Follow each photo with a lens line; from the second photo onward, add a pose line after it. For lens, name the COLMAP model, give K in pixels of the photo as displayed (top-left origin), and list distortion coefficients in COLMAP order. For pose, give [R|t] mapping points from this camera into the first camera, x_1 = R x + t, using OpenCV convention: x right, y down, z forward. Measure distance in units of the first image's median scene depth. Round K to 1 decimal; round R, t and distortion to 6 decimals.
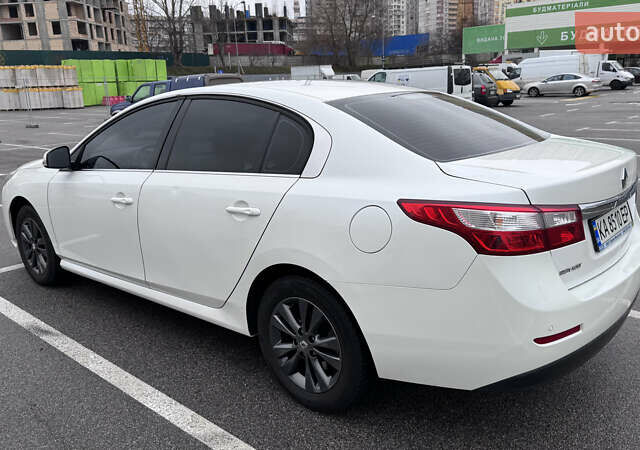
lens RADIAL K [[551.3, 0, 320.0], [0, 551.3, 225.0], [0, 0, 1]] dist [0.153342, -0.286483]
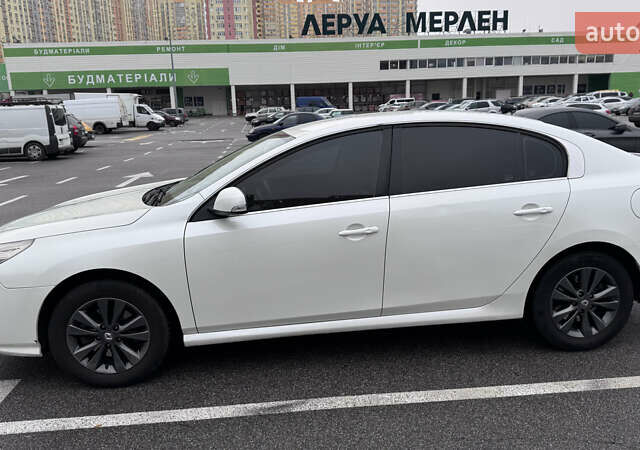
lens RADIAL K [[559.5, 0, 320.0], [0, 559.5, 225.0], [0, 0, 1]] dist [0.075698, -0.135603]
pose [[0.676275, -0.132913, 0.724560, -0.161450], [0.185664, 0.982589, 0.006954, -0.010928], [-0.712869, 0.129821, 0.689177, 0.056094]]
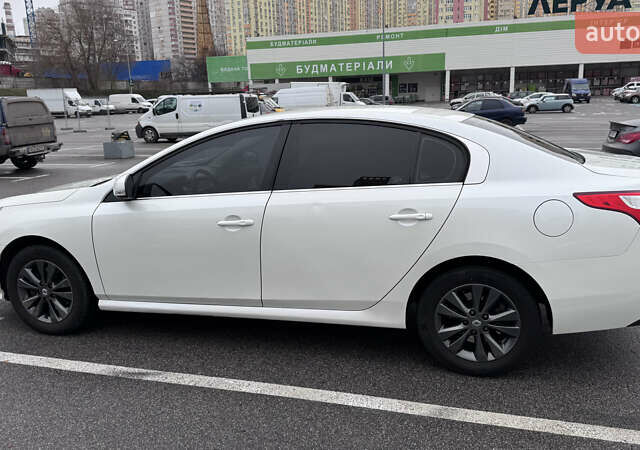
lens RADIAL K [[551.3, 0, 320.0], [0, 551.3, 225.0], [0, 0, 1]] dist [0.153342, -0.286483]
pose [[0.902653, -0.083908, 0.422110, -0.093837], [0.102797, 0.994456, -0.022144, -0.000353], [-0.417912, 0.063380, 0.906274, 0.004089]]
